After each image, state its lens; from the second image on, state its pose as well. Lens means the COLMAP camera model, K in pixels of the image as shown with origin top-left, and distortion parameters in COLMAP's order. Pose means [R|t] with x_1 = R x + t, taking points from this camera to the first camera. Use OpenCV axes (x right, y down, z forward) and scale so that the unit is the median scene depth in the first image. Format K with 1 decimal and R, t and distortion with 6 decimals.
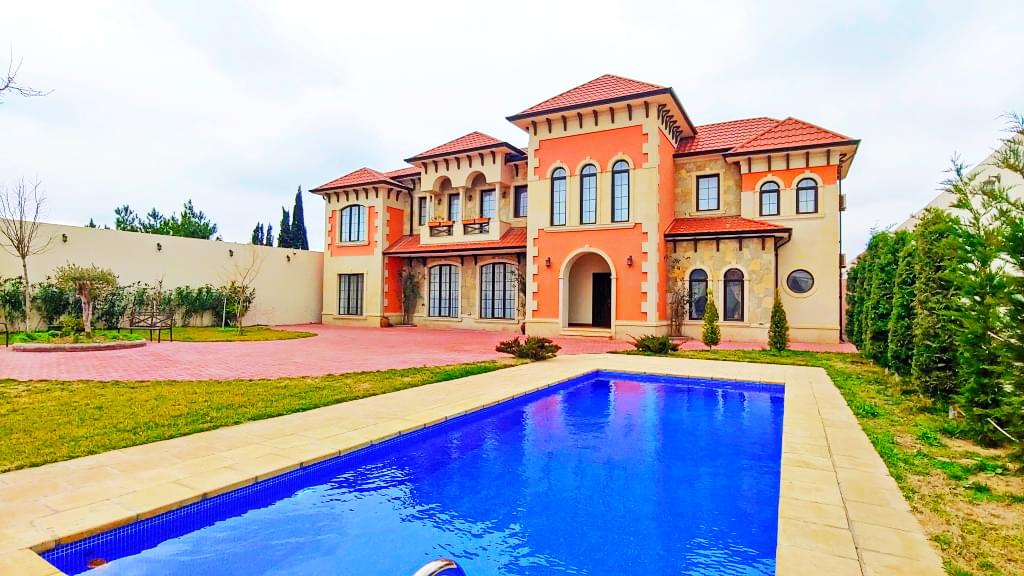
lens RADIAL K [[513.9, 0, 512.6], [0, 513.9, 291.8], [0, 0, 1]] dist [-0.005308, -0.000486]
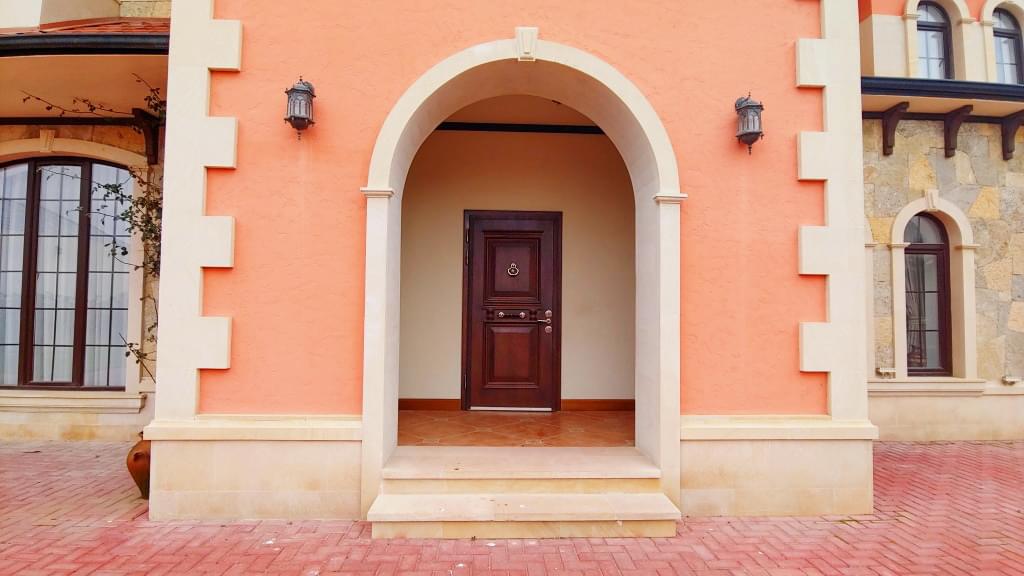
lens RADIAL K [[513.9, 0, 511.6], [0, 513.9, 296.2], [0, 0, 1]] dist [-0.005308, -0.000486]
pose [[0.860616, 0.010871, 0.509138, 0.043049], [-0.007519, 0.999934, -0.008641, 0.011719], [-0.509199, 0.003608, 0.860641, 0.829316]]
